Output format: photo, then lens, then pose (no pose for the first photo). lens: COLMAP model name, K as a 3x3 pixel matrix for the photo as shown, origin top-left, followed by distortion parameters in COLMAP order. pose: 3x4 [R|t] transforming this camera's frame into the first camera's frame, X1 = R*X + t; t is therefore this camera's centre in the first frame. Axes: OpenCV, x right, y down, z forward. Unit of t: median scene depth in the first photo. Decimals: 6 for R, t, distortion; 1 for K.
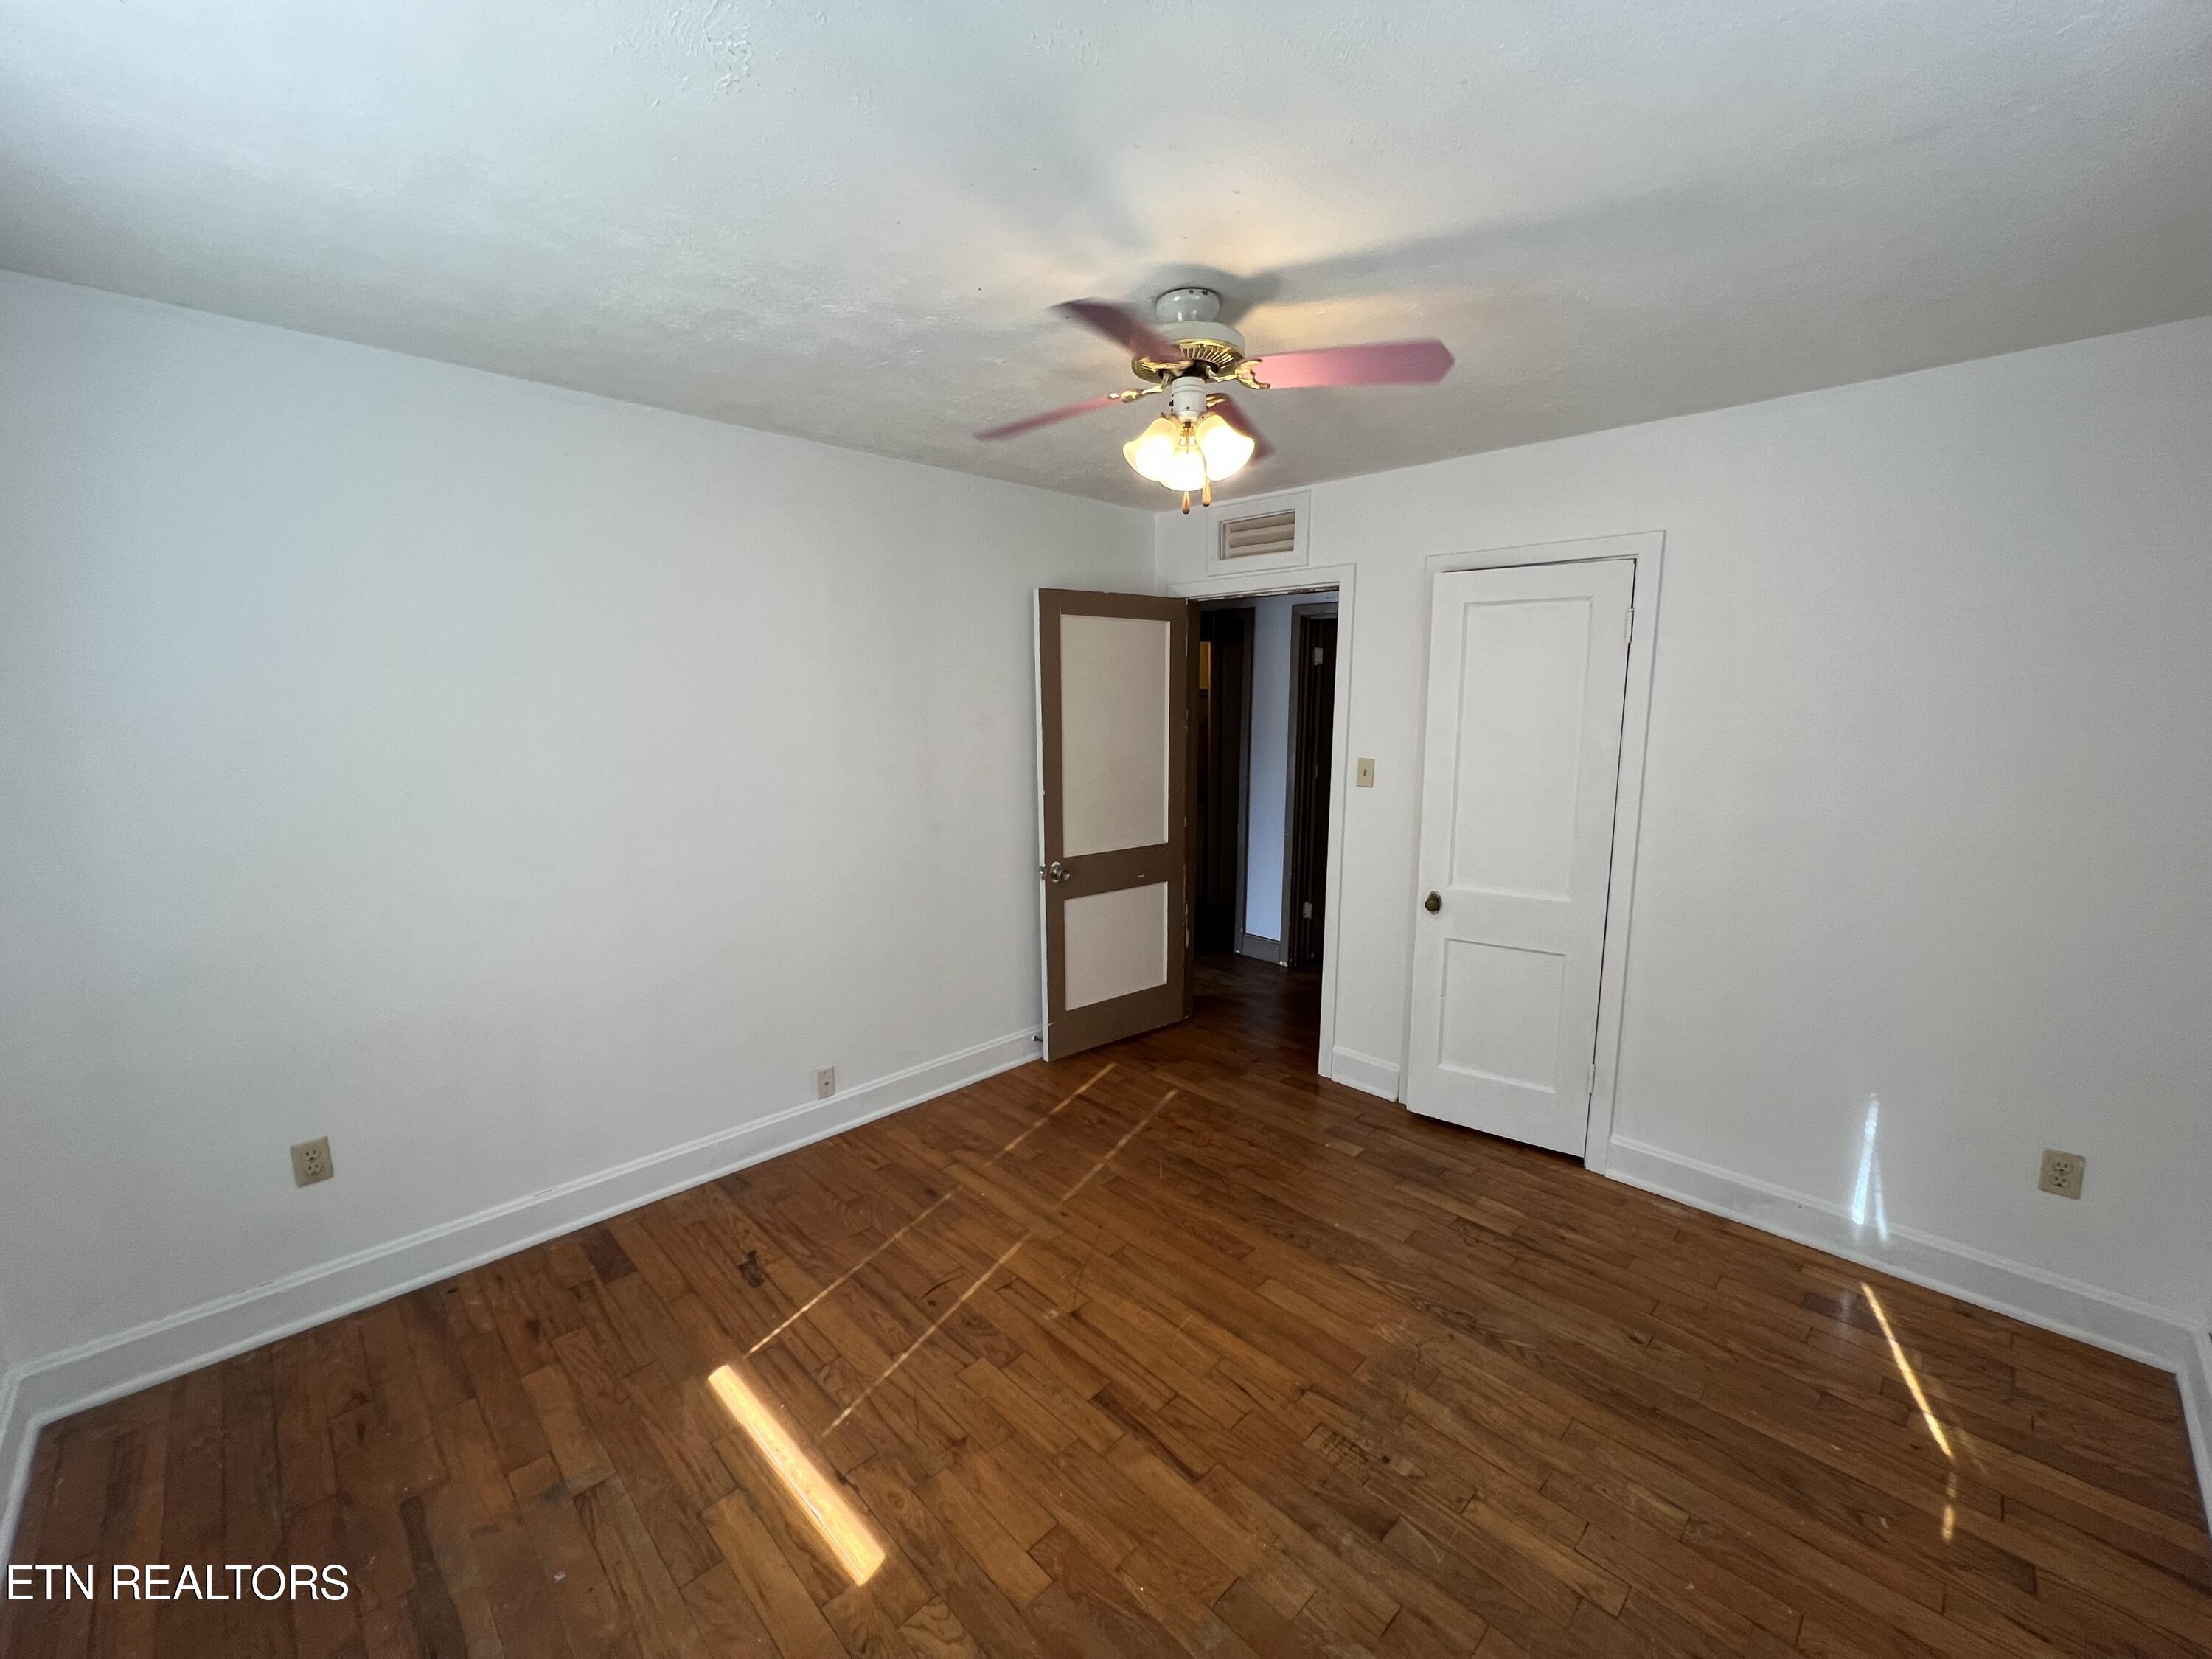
lens RADIAL K [[866.2, 0, 1109.1], [0, 866.2, 830.8], [0, 0, 1]] dist [0.003596, -0.000106]
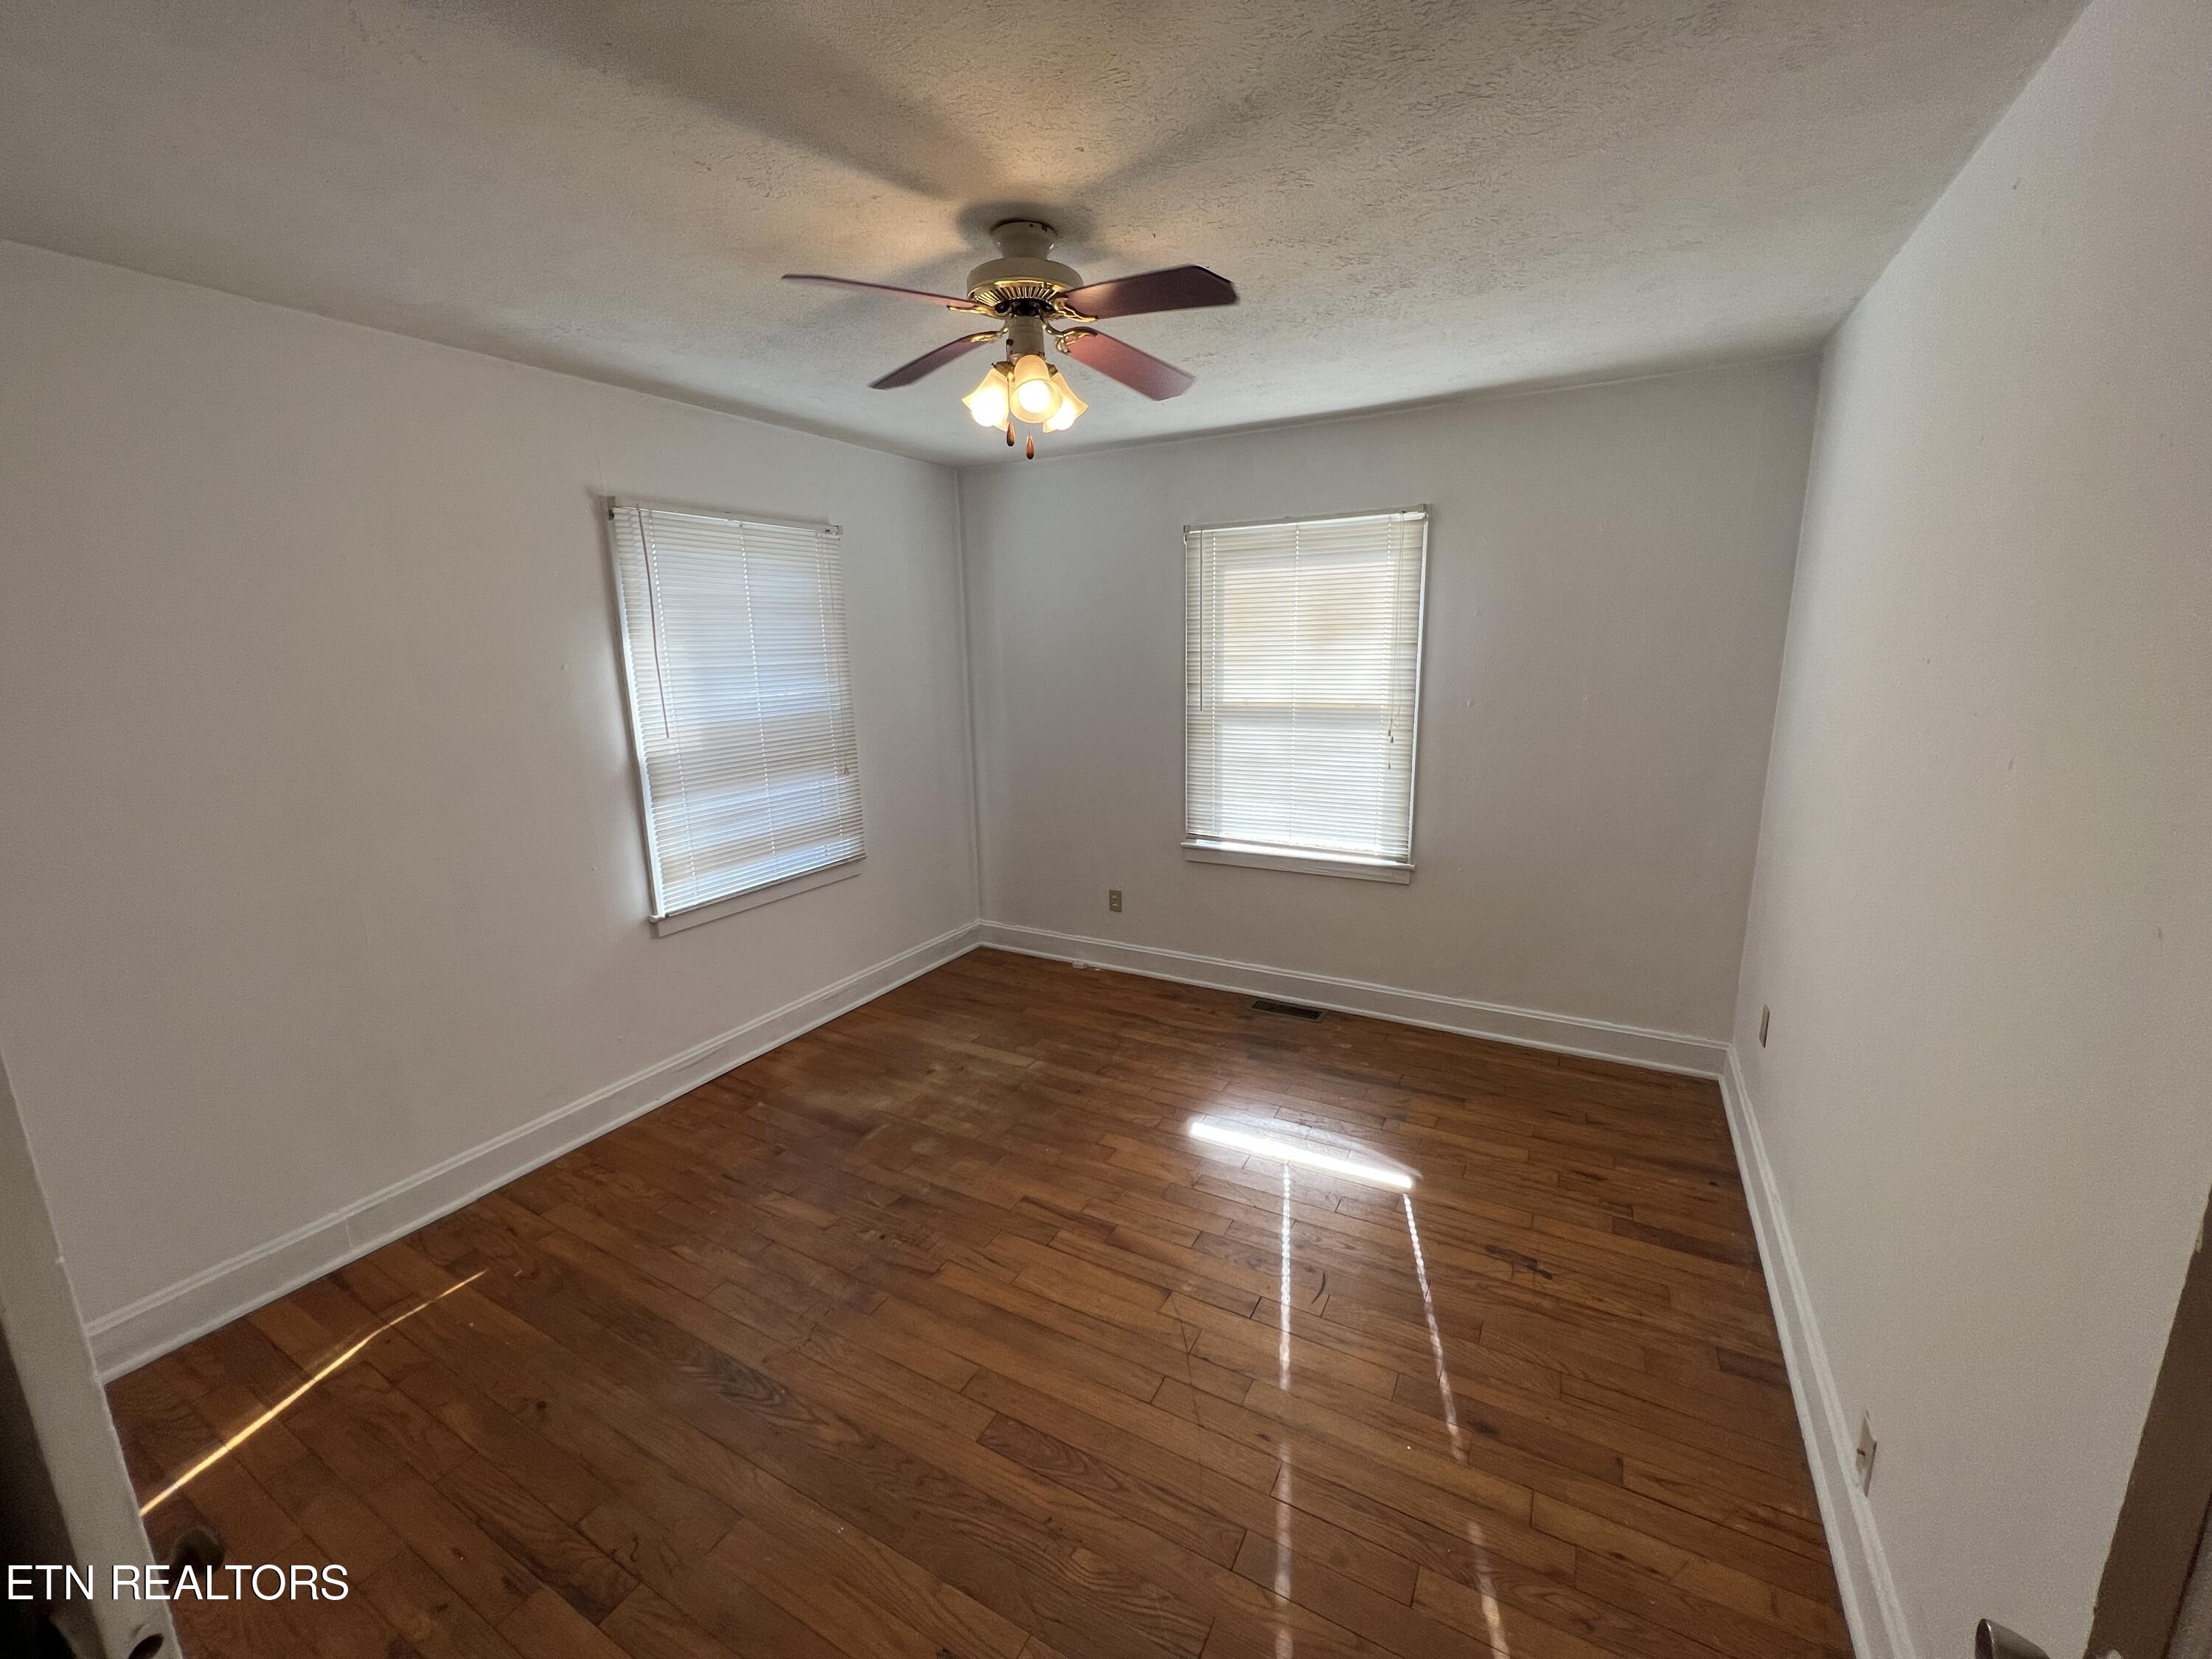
lens RADIAL K [[866.2, 0, 1109.4], [0, 866.2, 826.3], [0, 0, 1]] dist [0.003596, -0.000106]
pose [[-0.958252, 0.076589, -0.275476, 0.257505], [-0.026813, 0.935140, 0.353261, -0.276601], [0.284665, 0.345900, -0.894047, 1.736239]]
